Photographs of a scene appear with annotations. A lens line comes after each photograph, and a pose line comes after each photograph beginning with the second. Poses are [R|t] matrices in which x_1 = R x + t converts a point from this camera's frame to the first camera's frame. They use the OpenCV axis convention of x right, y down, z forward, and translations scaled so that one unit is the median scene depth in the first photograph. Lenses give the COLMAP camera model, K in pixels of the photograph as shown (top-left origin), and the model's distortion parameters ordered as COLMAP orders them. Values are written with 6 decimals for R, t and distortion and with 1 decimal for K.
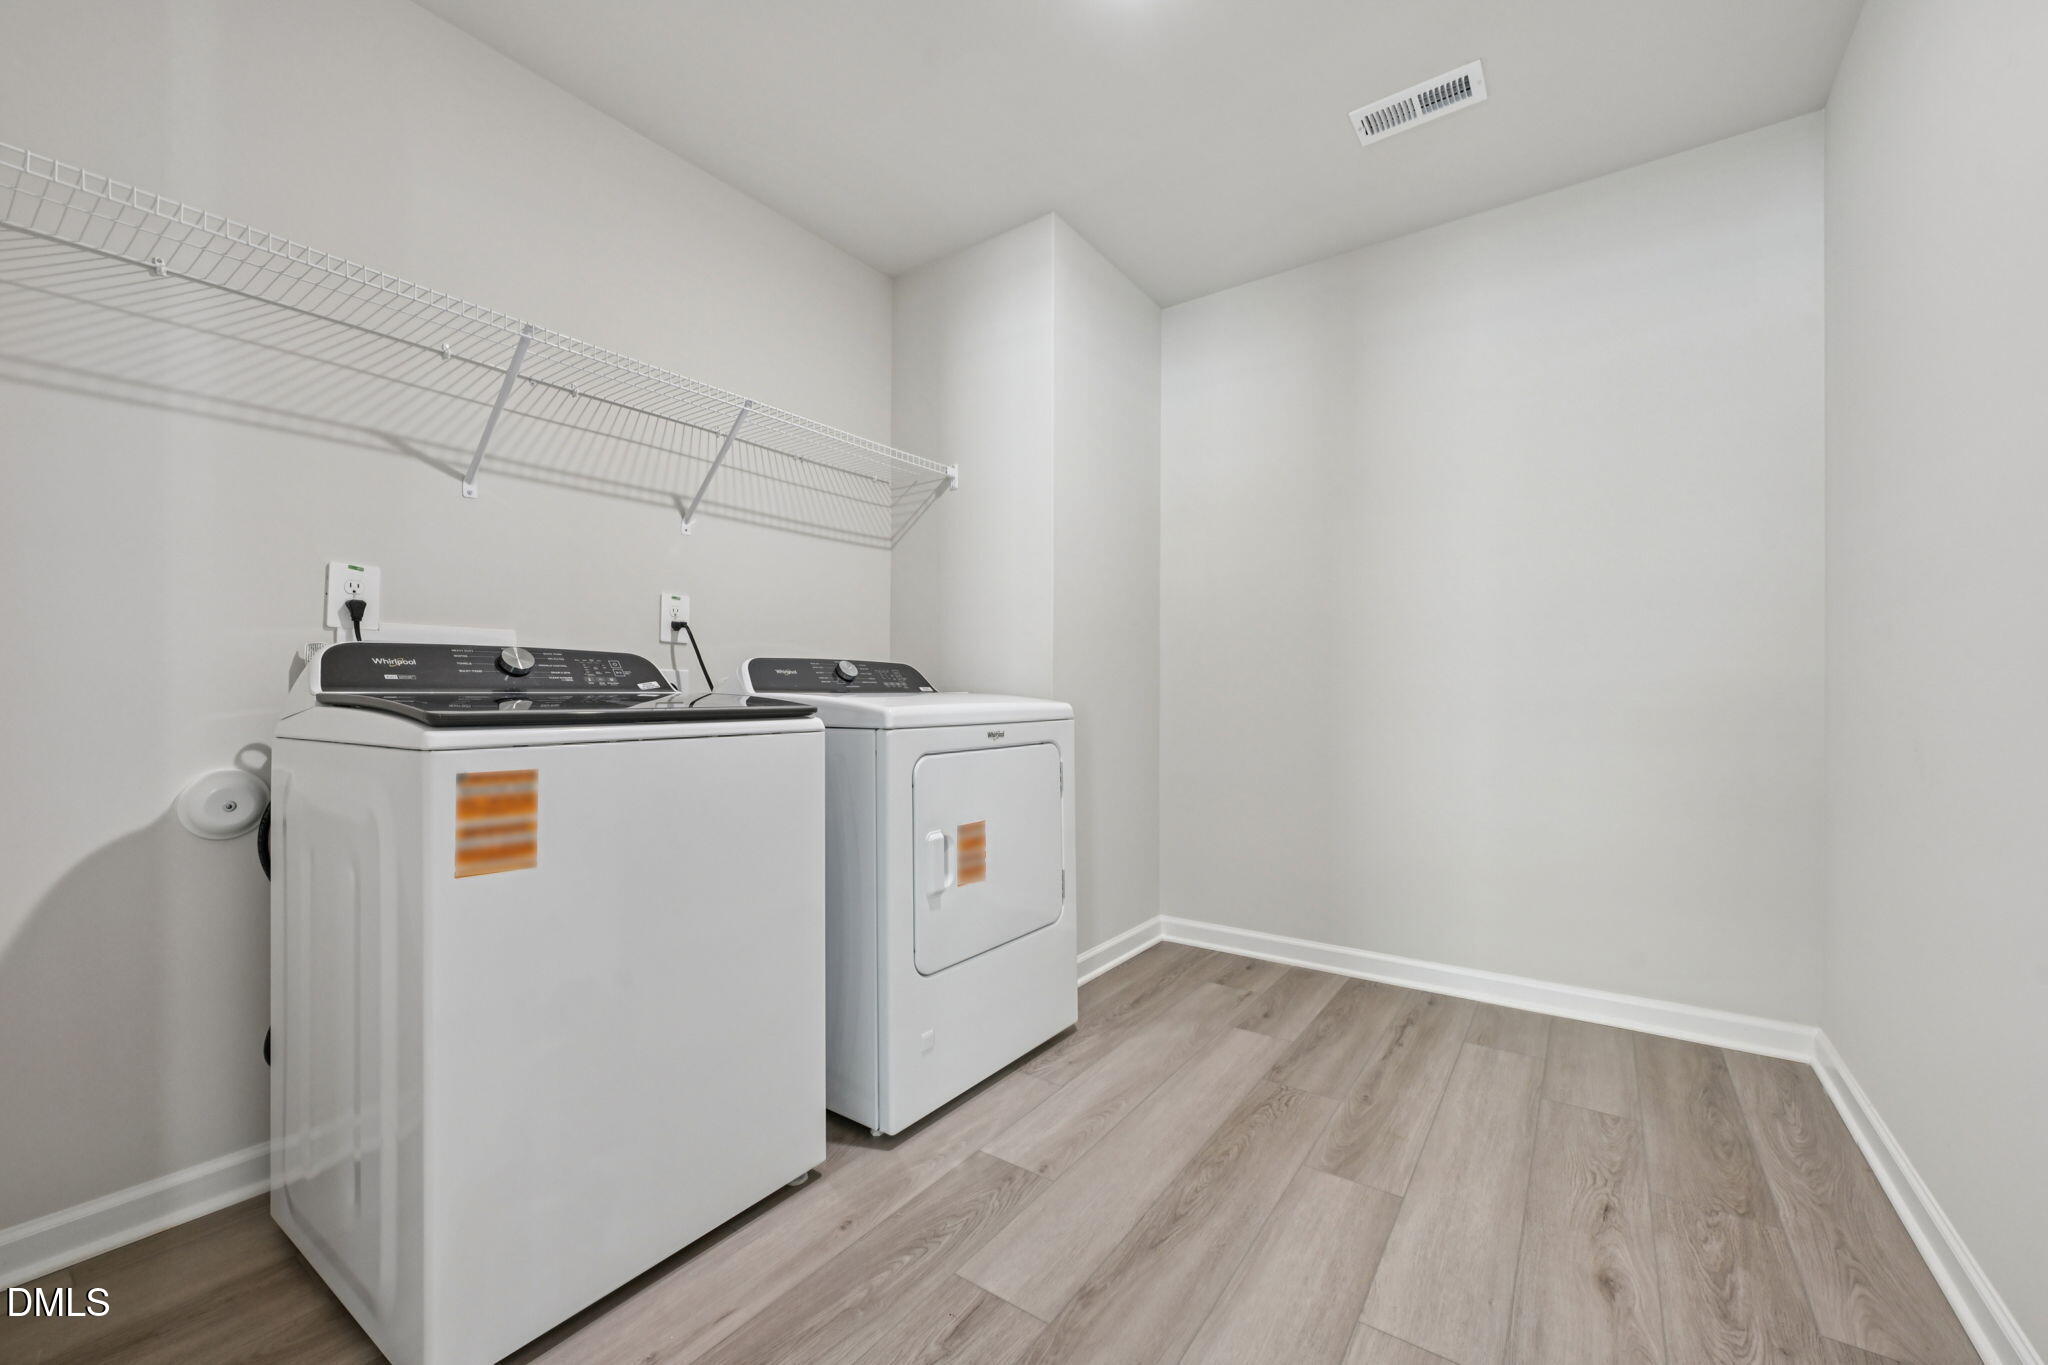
lens RADIAL K [[816.0, 0, 1019.9], [0, 816.0, 705.5], [0, 0, 1]] dist [-0.001902, -0.000359]
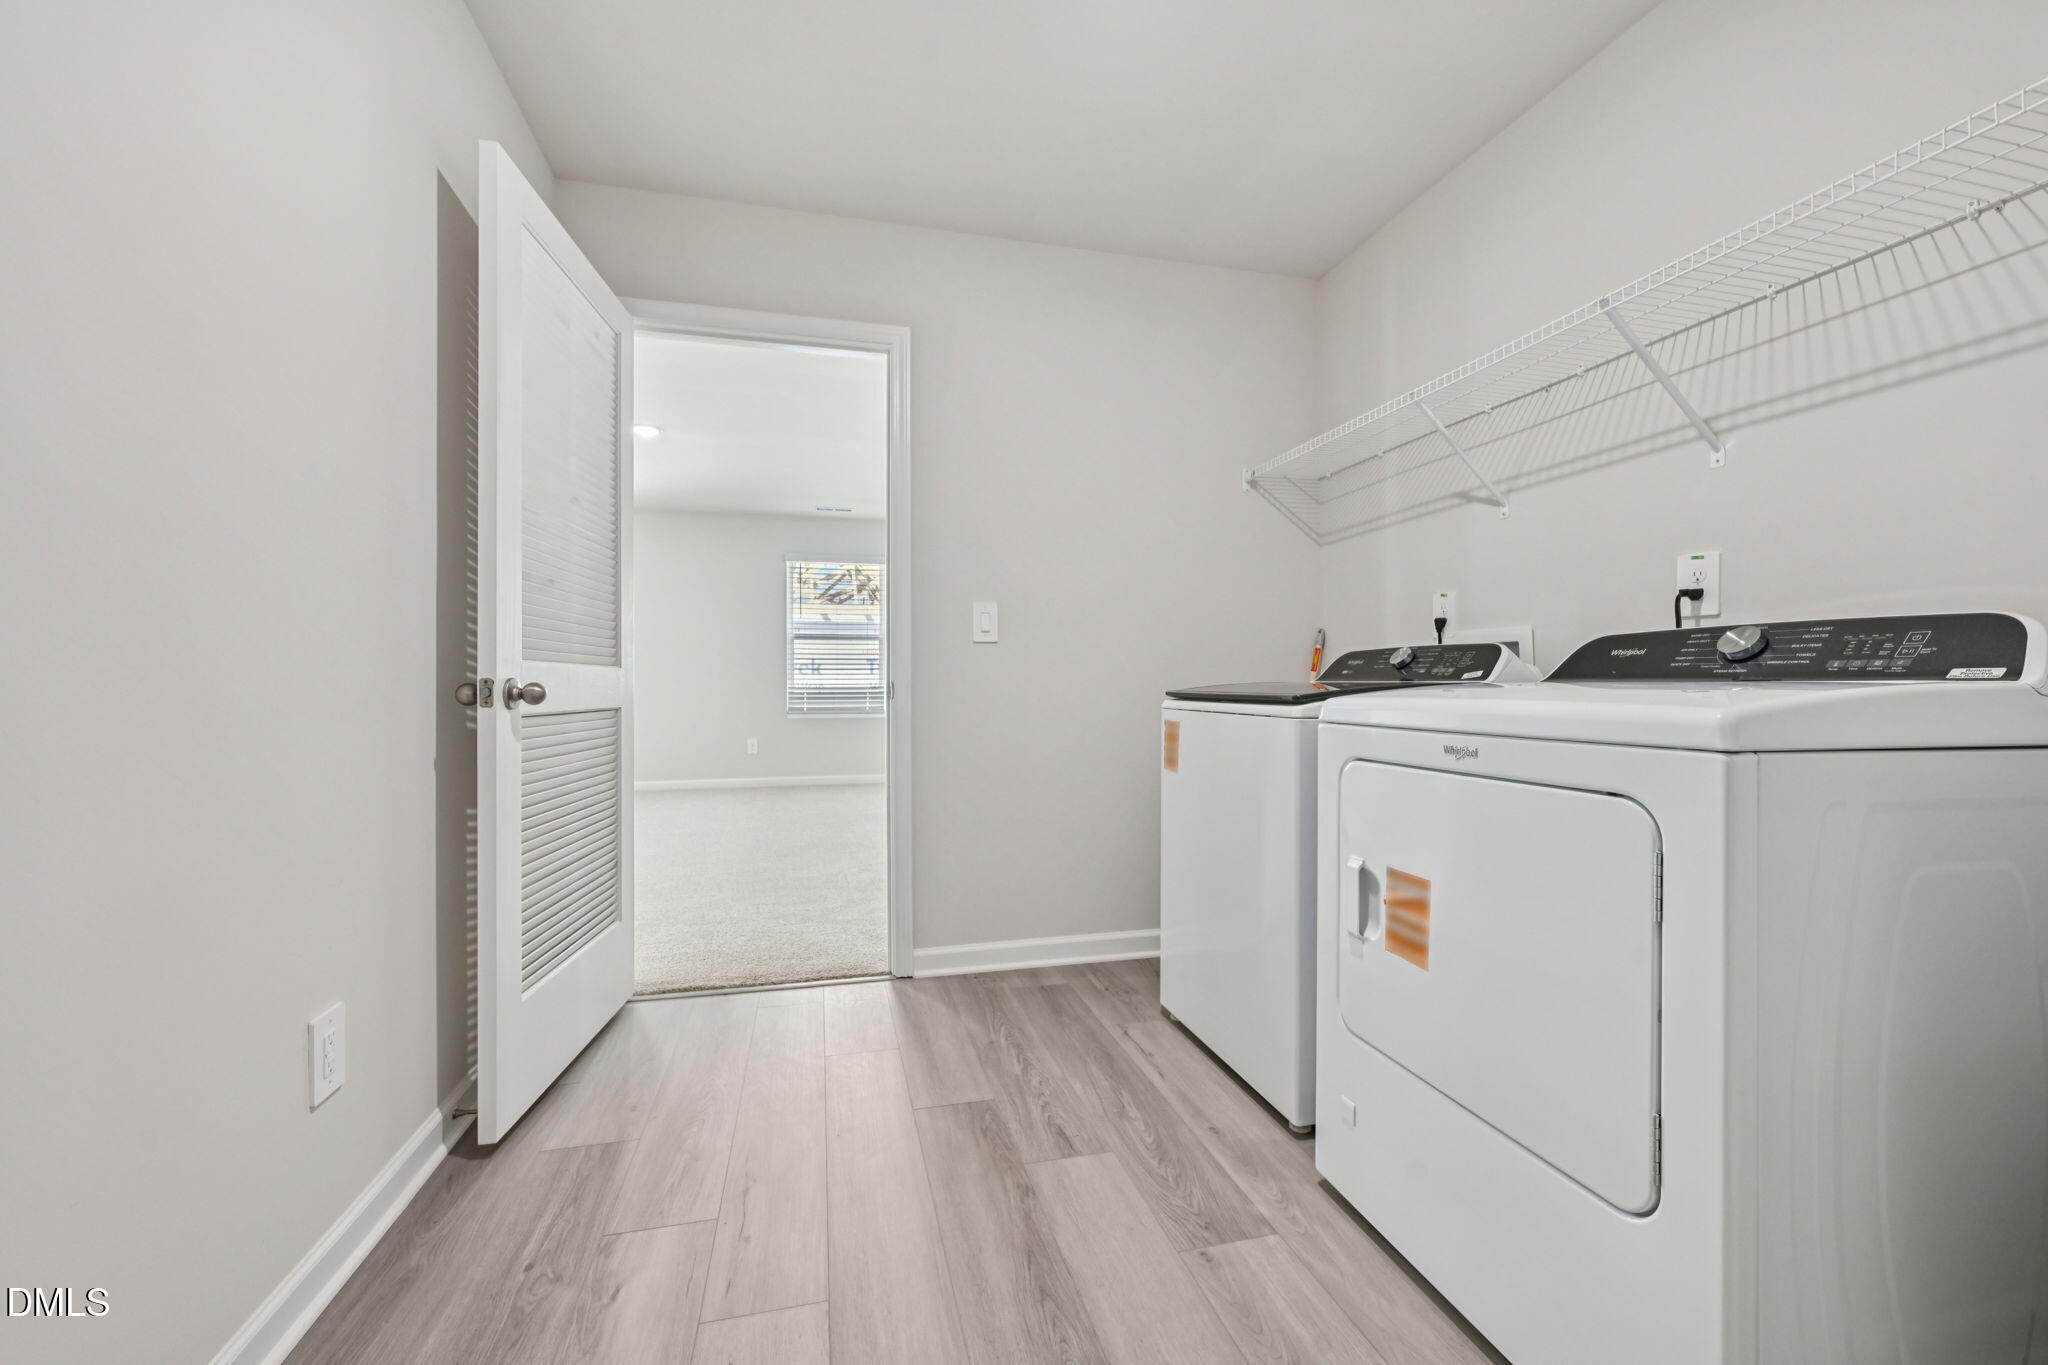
lens RADIAL K [[815.7, 0, 1020.8], [0, 815.7, 682.5], [0, 0, 1]] dist [0.000045, -0.000644]
pose [[-0.653143, 0.003395, -0.757227, 0.783764], [-0.008458, 0.999895, 0.011778, -0.024343], [0.757187, 0.014097, -0.653046, 1.401383]]
